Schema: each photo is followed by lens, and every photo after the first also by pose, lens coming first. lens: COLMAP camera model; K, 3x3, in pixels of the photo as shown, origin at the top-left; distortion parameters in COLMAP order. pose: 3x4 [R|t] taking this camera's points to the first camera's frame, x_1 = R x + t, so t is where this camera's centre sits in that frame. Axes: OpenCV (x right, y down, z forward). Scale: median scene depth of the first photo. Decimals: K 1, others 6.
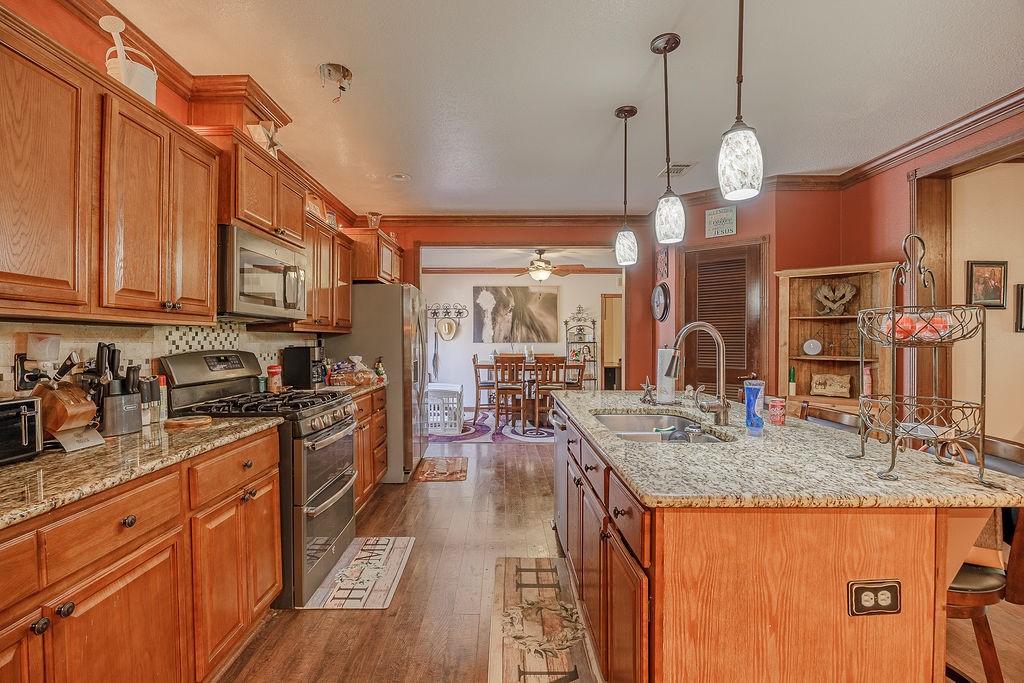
lens RADIAL K [[444.9, 0, 494.5], [0, 444.9, 341.1], [0, 0, 1]] dist [-0.018566, 0.001253]
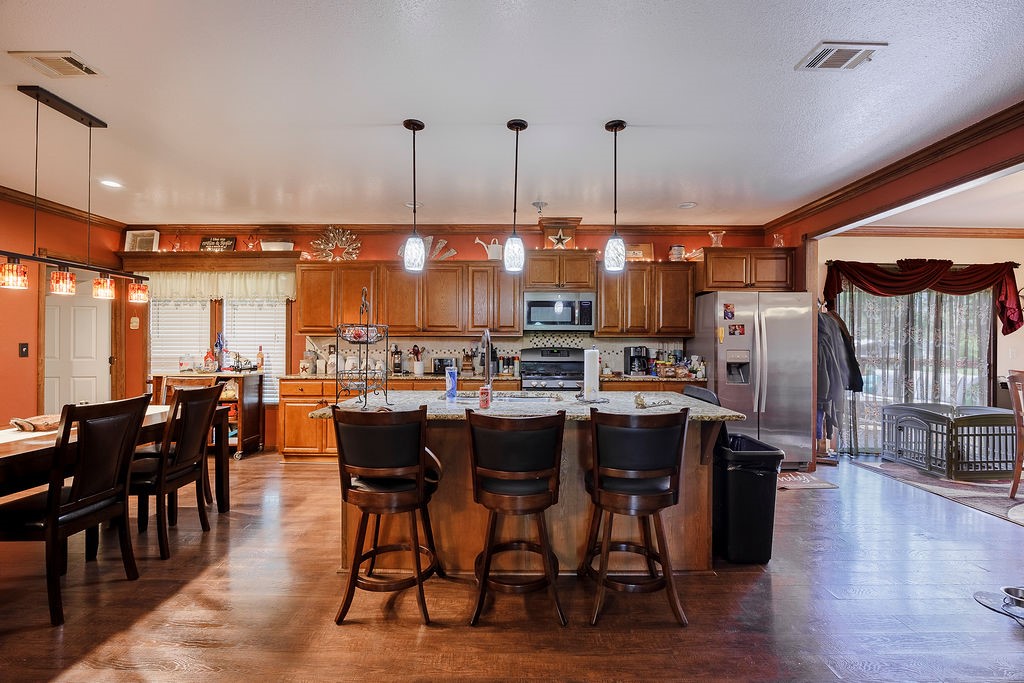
lens RADIAL K [[444.9, 0, 524.1], [0, 444.9, 343.9], [0, 0, 1]] dist [-0.018566, 0.001253]
pose [[0.003020, -0.000018, -0.999995, 1.006552], [-0.005185, 0.999987, -0.000034, 0.003482], [0.999982, 0.005185, 0.003019, 0.580985]]
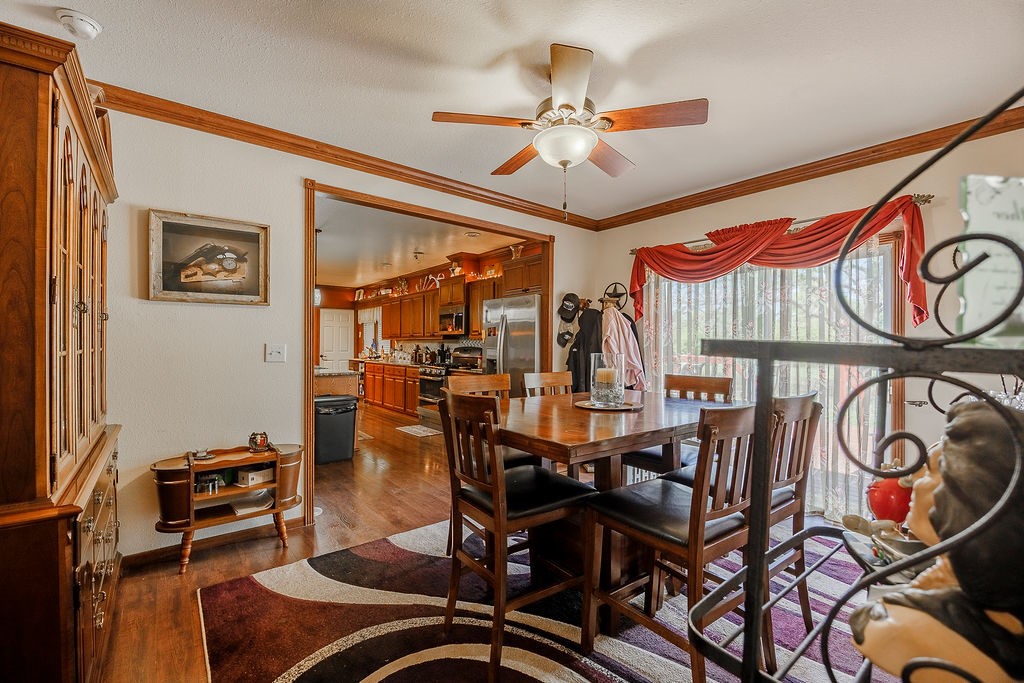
lens RADIAL K [[444.9, 0, 511.9], [0, 444.9, 339.1], [0, 0, 1]] dist [-0.018566, 0.001253]
pose [[-0.777819, -0.011972, -0.628375, 0.645134], [-0.006391, 0.999918, -0.011140, -0.000061], [0.628456, -0.004648, -0.777831, 2.340011]]
